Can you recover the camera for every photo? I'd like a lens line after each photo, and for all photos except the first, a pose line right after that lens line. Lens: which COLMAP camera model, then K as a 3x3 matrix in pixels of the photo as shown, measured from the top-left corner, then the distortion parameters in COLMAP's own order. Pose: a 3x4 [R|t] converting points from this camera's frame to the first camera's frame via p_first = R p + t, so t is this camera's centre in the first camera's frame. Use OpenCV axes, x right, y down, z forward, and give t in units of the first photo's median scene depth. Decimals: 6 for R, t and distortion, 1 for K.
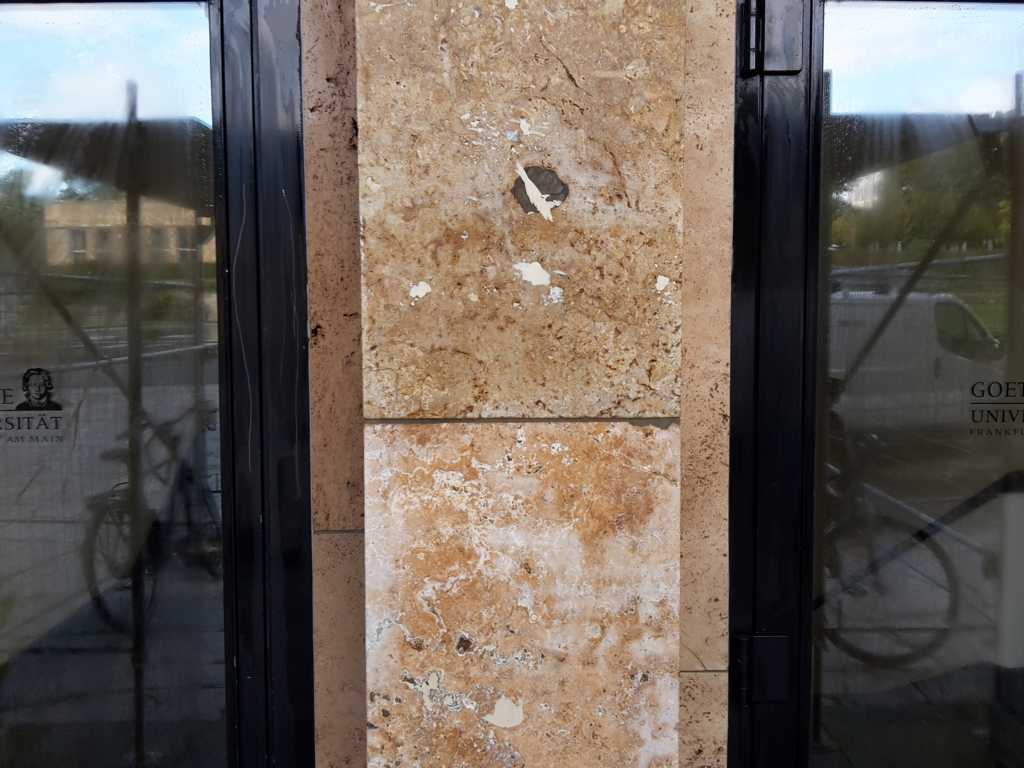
lens RADIAL K [[930.2, 0, 512.5], [0, 930.2, 382.5], [0, 0, 1]] dist [-0.025745, 0.000000]
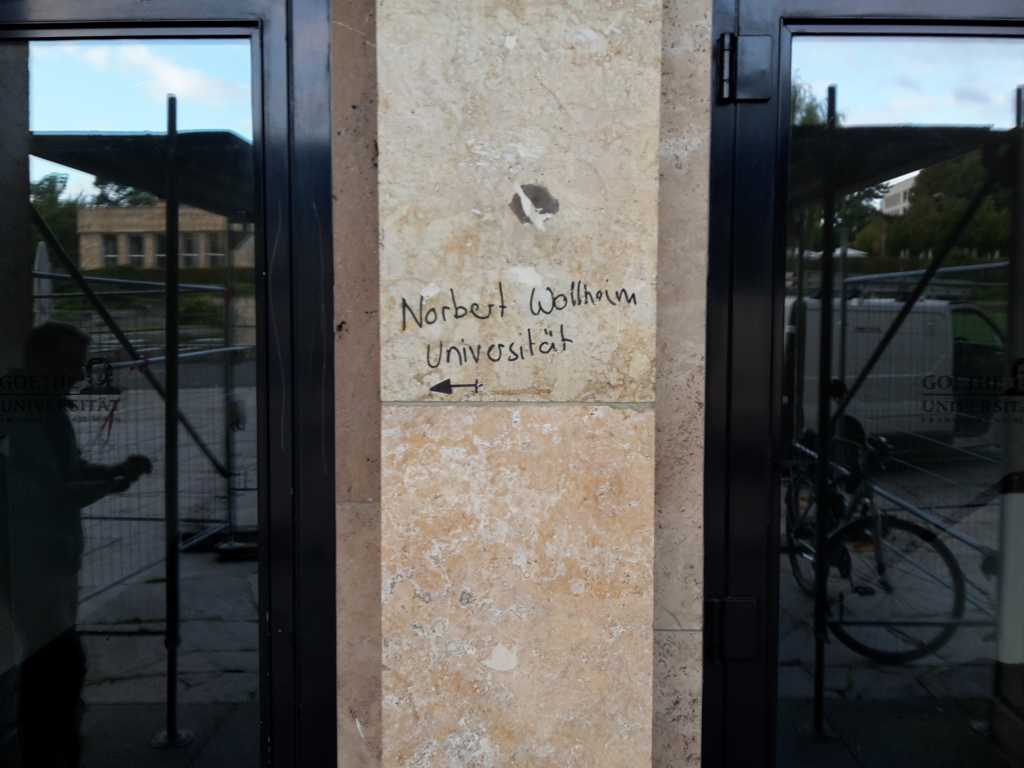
lens RADIAL K [[930.2, 0, 511.7], [0, 930.2, 384.1], [0, 0, 1]] dist [-0.025745, 0.000000]
pose [[0.999566, 0.007803, -0.028413, 0.031494], [-0.007940, 0.999957, -0.004704, 0.019360], [0.028375, 0.004928, 0.999585, -0.136999]]
